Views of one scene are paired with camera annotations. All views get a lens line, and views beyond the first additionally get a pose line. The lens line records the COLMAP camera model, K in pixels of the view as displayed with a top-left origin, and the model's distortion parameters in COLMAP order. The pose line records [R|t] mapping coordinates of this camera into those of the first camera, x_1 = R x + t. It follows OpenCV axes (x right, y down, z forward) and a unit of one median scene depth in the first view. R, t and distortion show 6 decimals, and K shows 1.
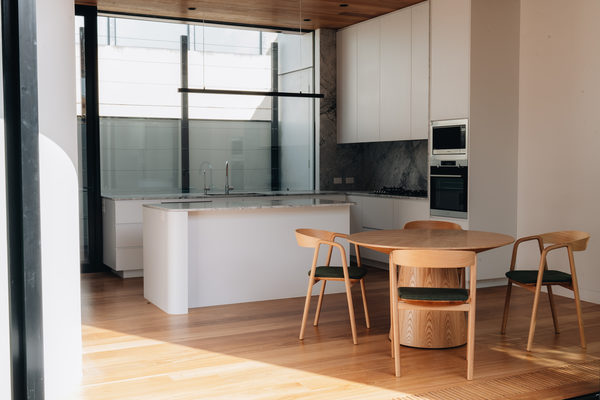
lens RADIAL K [[708.9, 0, 300.8], [0, 708.9, 202.9], [0, 0, 1]] dist [0.025835, 0.000000]
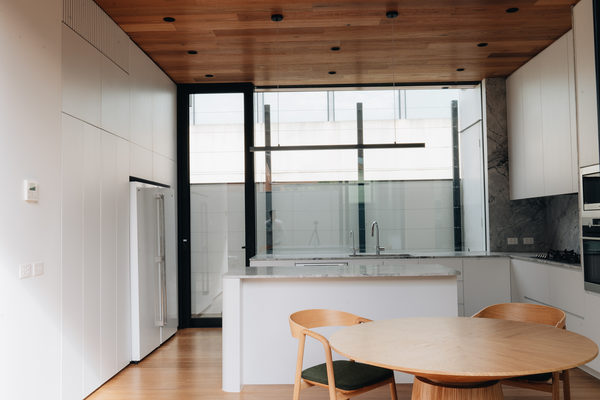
lens RADIAL K [[565.0, 0, 301.1], [0, 565.0, 199.6], [0, 0, 1]] dist [0.013201, 0.000000]
pose [[0.878757, -0.029647, -0.476347, 0.190204], [-0.015214, 0.995821, -0.090045, -0.017826], [0.477026, 0.086375, 0.874634, 0.285022]]
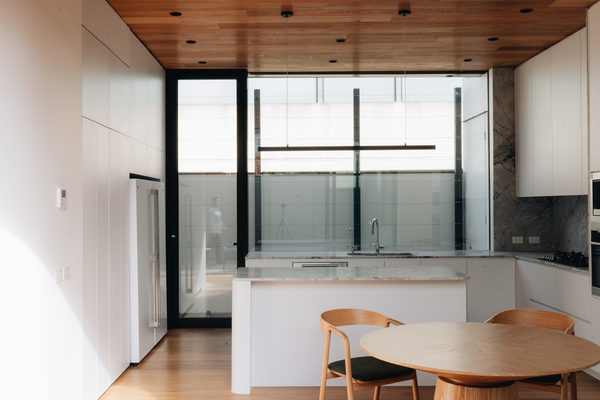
lens RADIAL K [[652.9, 0, 285.4], [0, 652.9, 197.2], [0, 0, 1]] dist [0.032222, 0.000000]
pose [[0.891691, -0.007033, -0.452590, 0.191591], [-0.023754, 0.997774, -0.062305, -0.031992], [0.452021, 0.066307, 0.889539, 0.192380]]
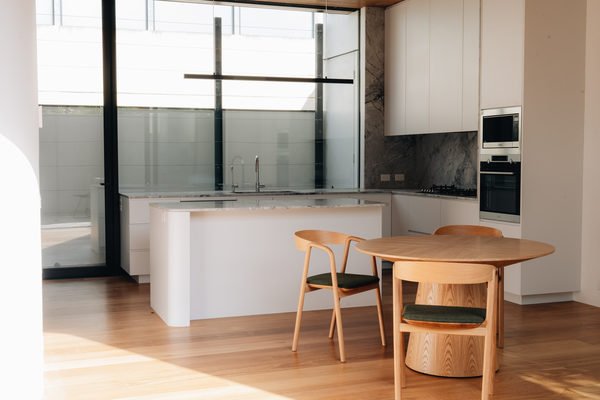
lens RADIAL K [[768.9, 0, 299.5], [0, 768.9, 198.1], [0, 0, 1]] dist [0.014968, 0.000000]
pose [[0.993831, 0.008243, -0.110596, 0.061693], [-0.008603, 0.999959, -0.002779, -0.002633], [0.110569, 0.003713, 0.993862, 0.038897]]
